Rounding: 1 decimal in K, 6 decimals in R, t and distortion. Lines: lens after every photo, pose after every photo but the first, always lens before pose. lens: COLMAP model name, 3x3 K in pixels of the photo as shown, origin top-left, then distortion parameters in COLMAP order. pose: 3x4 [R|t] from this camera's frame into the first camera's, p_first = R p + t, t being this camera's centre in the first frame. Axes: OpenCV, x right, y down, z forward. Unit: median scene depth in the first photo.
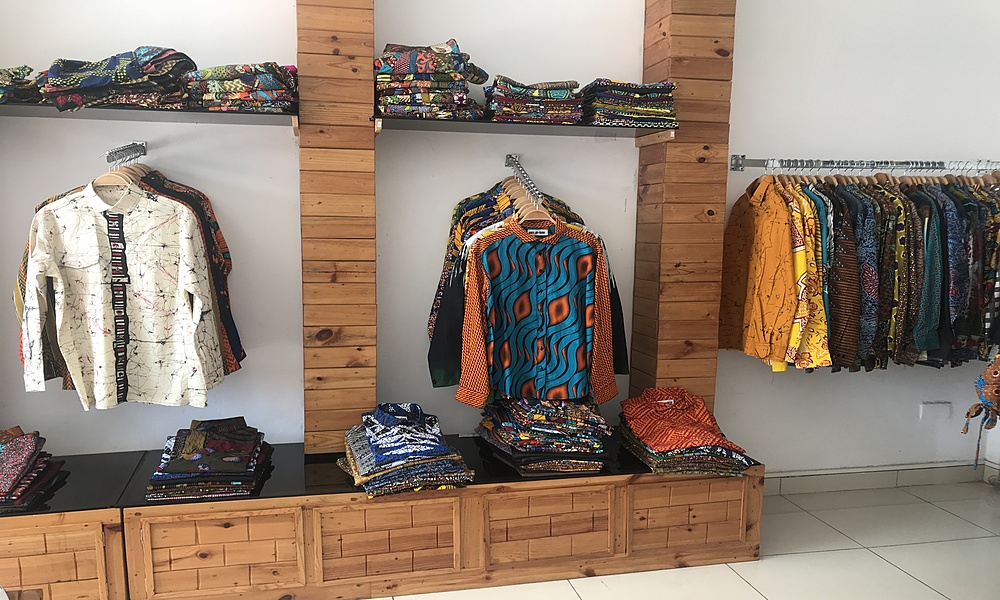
lens RADIAL K [[825.4, 0, 513.4], [0, 825.4, 346.2], [0, 0, 1]] dist [0.004536, -0.009927]
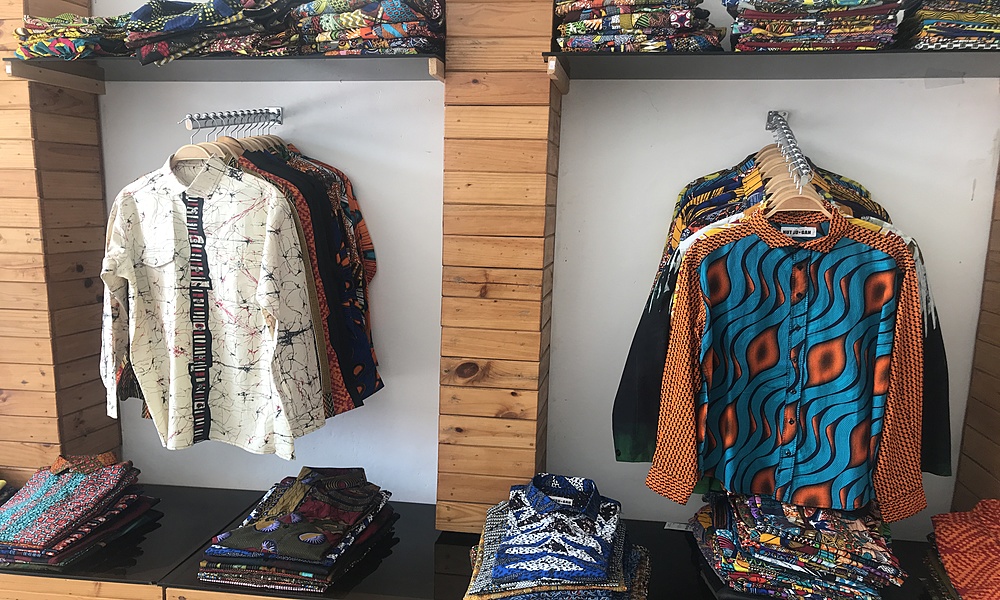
lens RADIAL K [[855.8, 0, 478.8], [0, 855.8, 355.6], [0, 0, 1]] dist [0.012665, -0.020780]
pose [[0.918157, 0.077969, -0.388470, 0.066884], [-0.070896, 0.996953, 0.032534, -0.051843], [0.389823, -0.002330, 0.920887, 0.327937]]
